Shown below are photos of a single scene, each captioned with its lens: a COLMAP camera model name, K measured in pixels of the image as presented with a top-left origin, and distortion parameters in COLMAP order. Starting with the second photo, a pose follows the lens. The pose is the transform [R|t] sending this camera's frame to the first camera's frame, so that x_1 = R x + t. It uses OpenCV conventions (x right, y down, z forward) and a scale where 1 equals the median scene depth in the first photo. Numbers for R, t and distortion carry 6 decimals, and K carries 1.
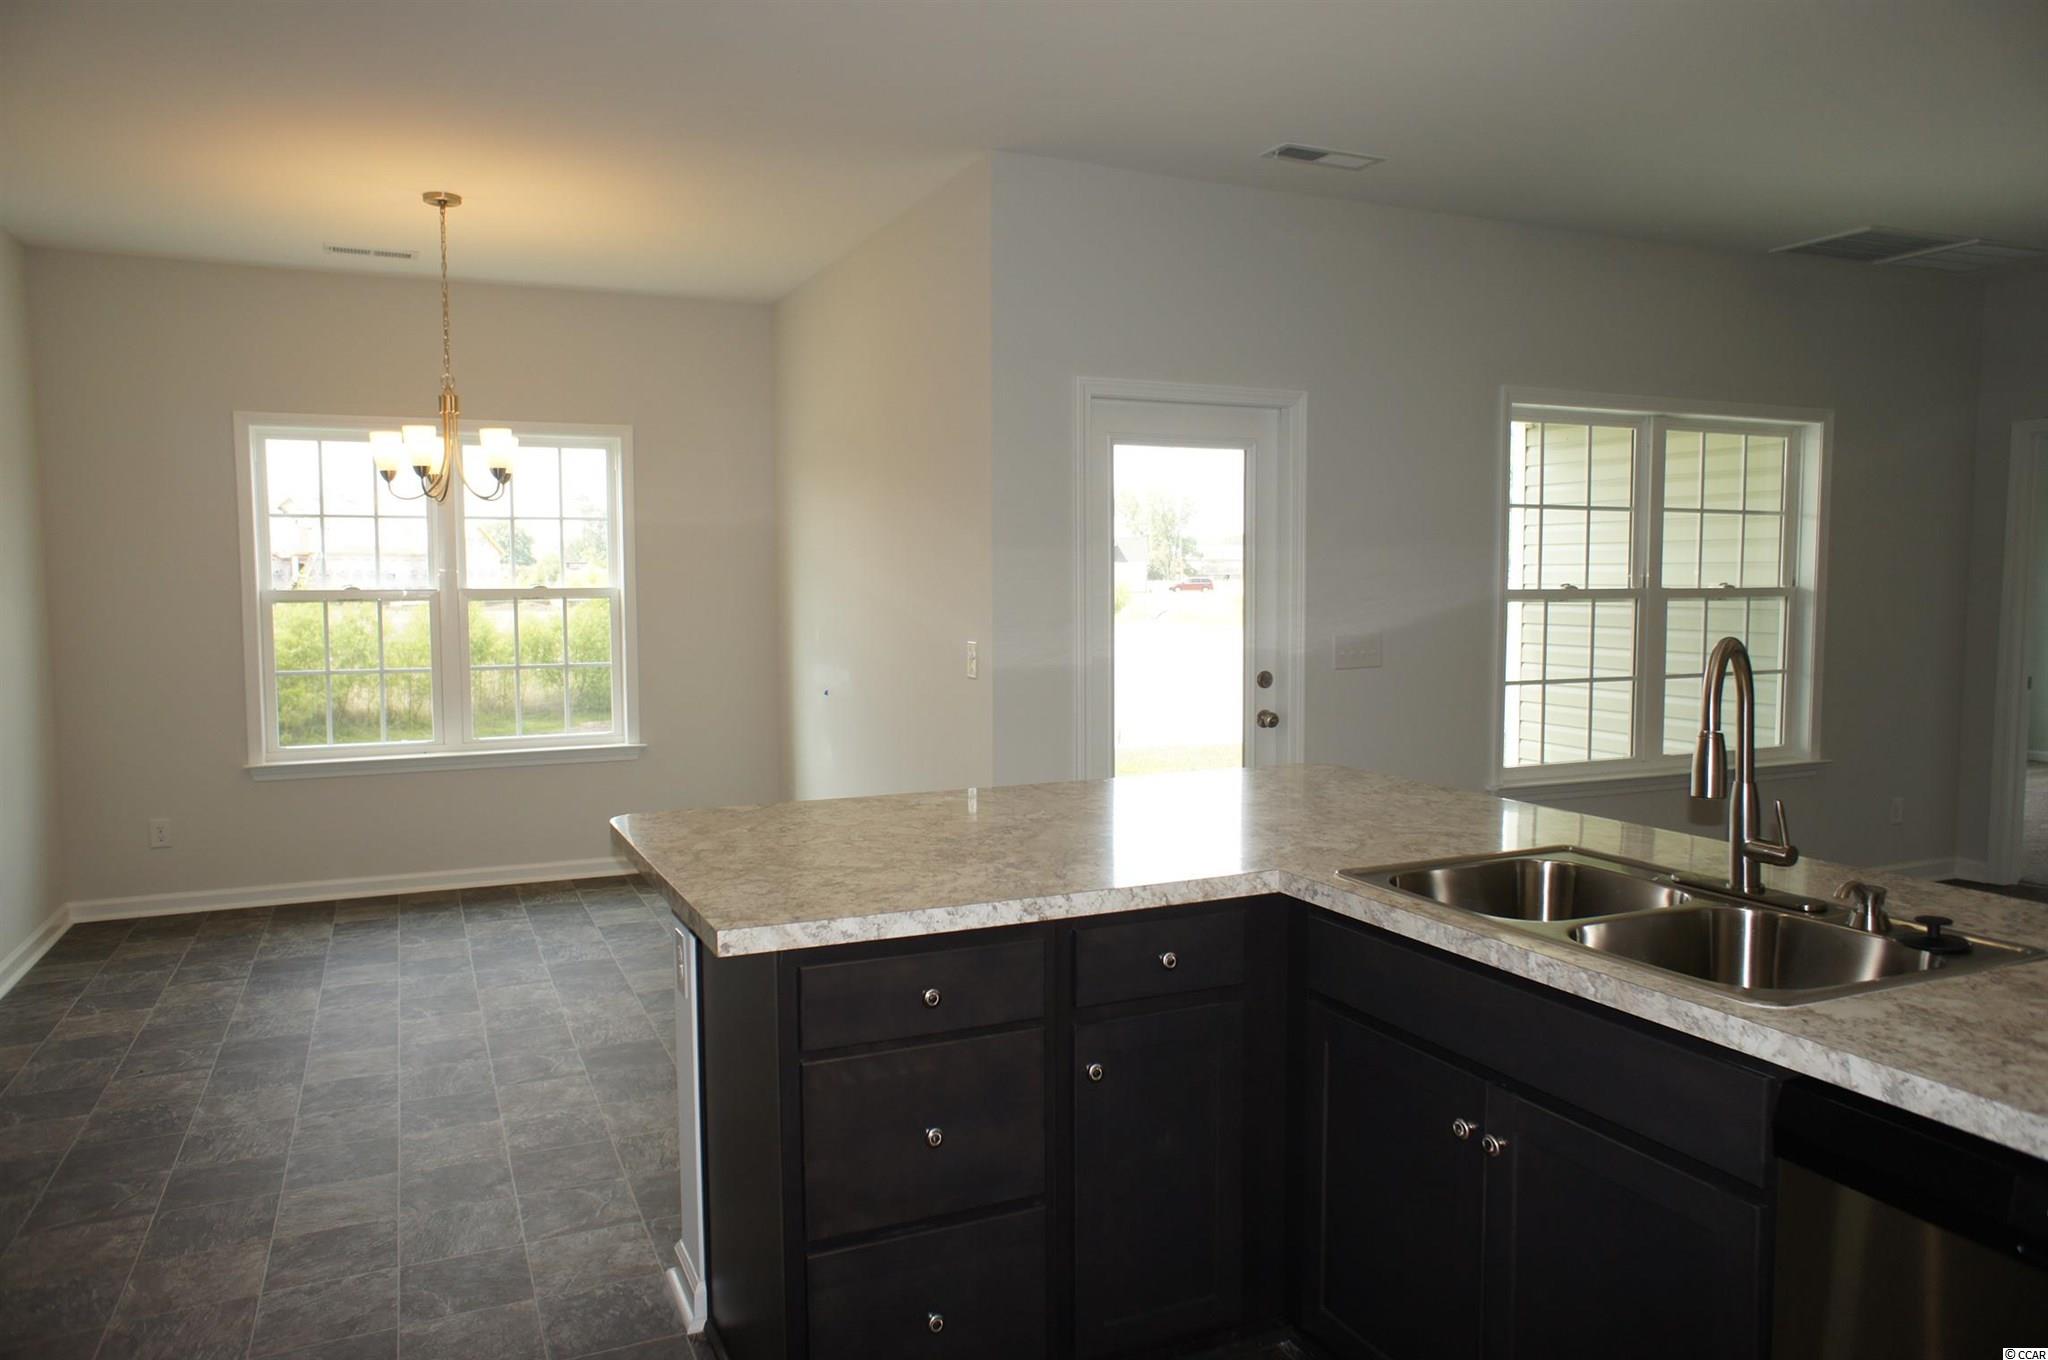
lens RADIAL K [[1391.3, 0, 1005.9], [0, 1391.3, 679.3], [0, 0, 1]] dist [-0.068985, 0.105758]
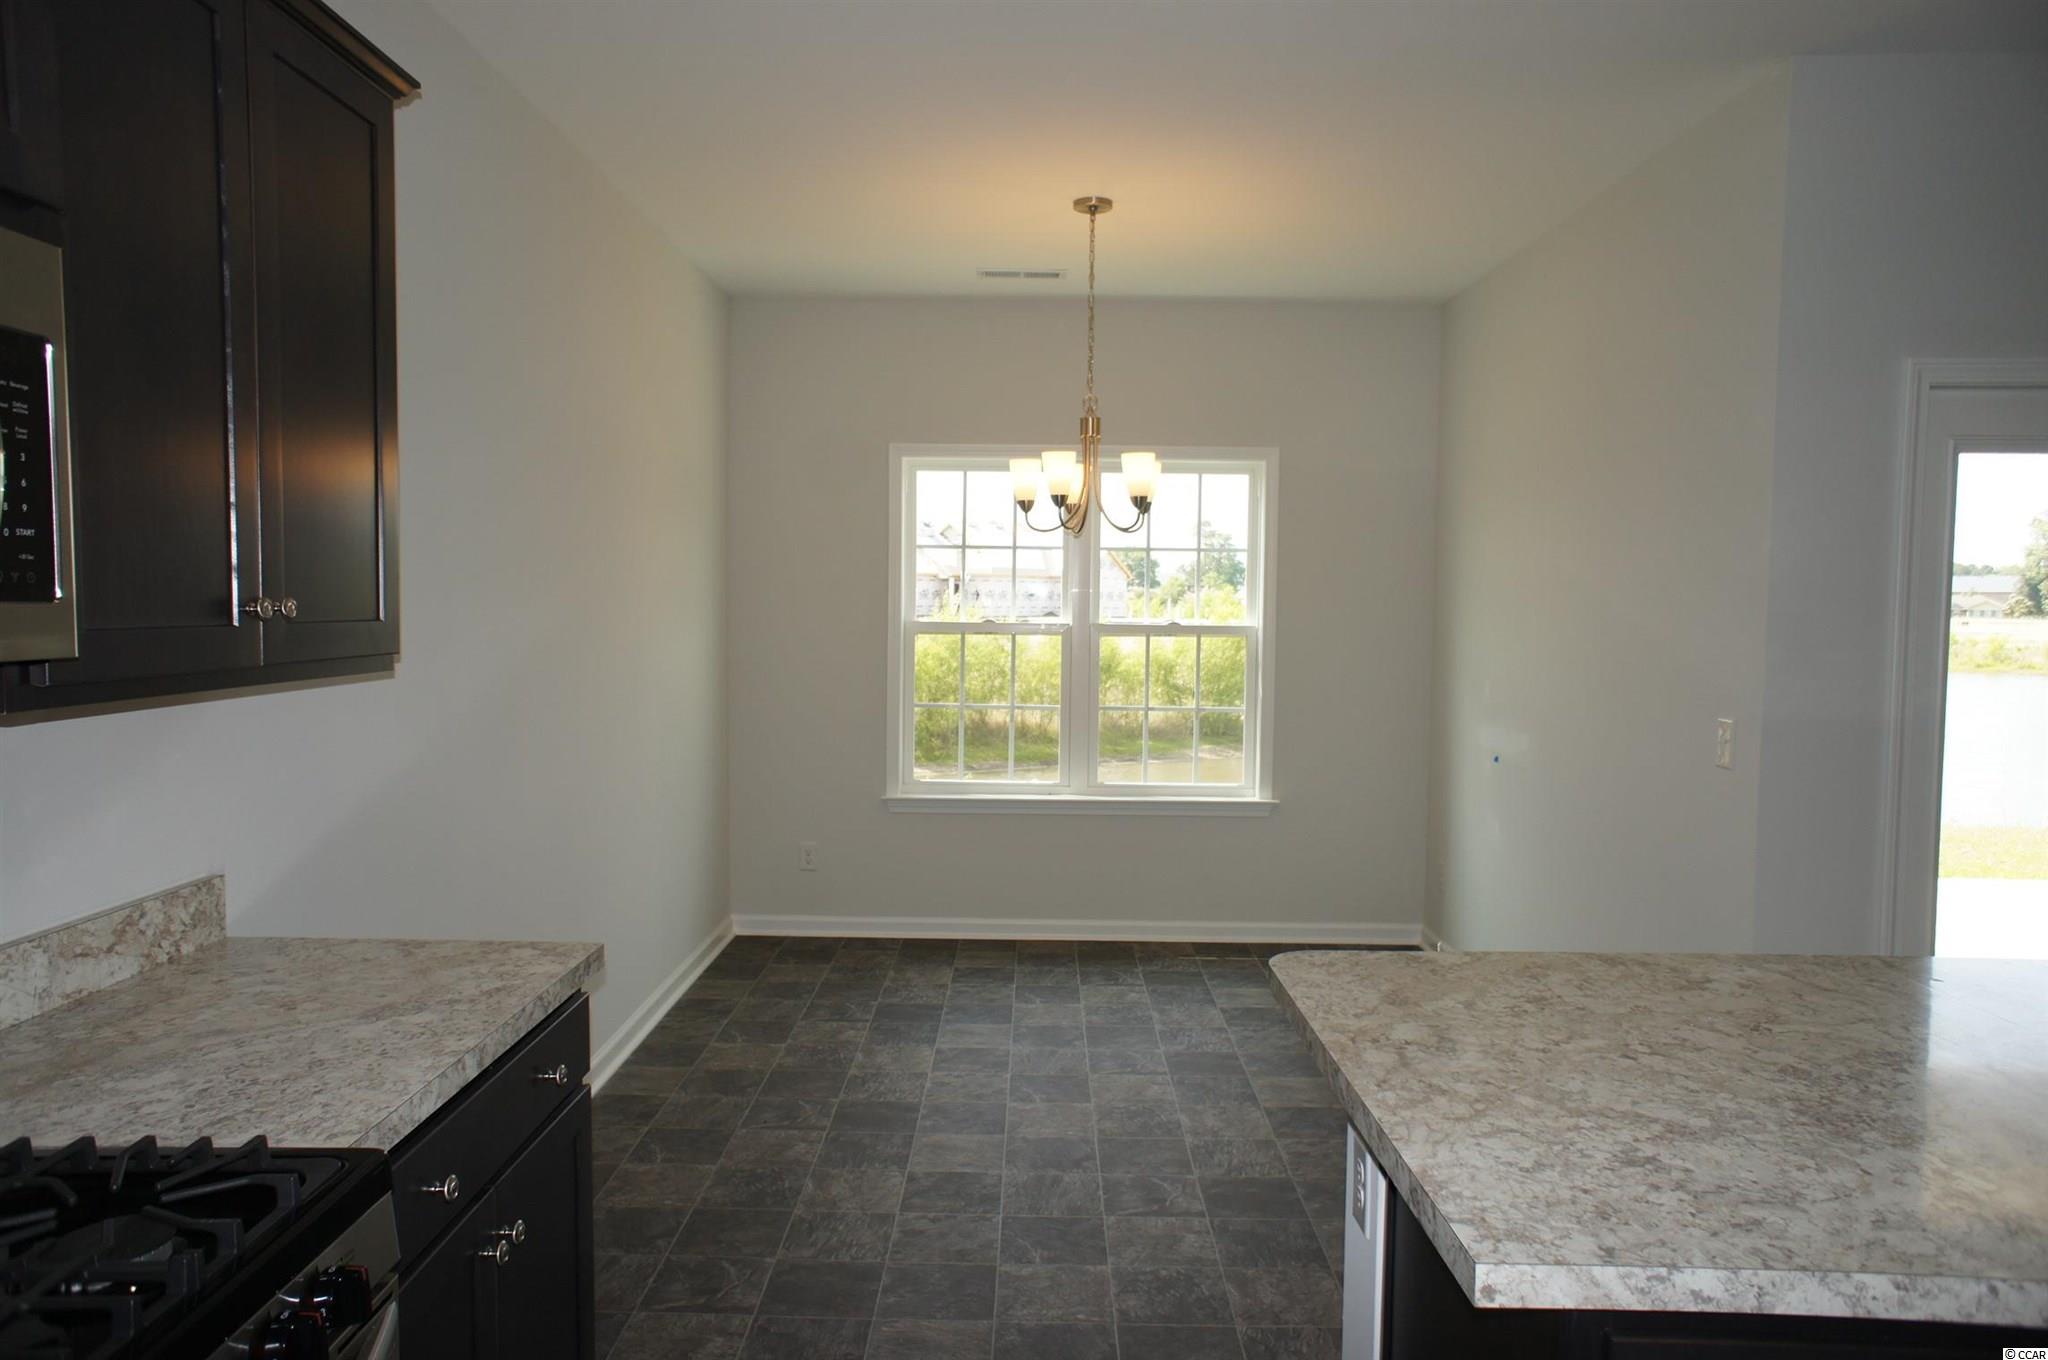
lens RADIAL K [[1391.3, 0, 1005.9], [0, 1391.3, 679.3], [0, 0, 1]] dist [-0.068985, 0.105758]
pose [[0.906027, 0.039518, -0.421370, -0.061107], [-0.047072, 0.998863, -0.007538, -0.023365], [0.420593, 0.026664, 0.906857, 0.147170]]
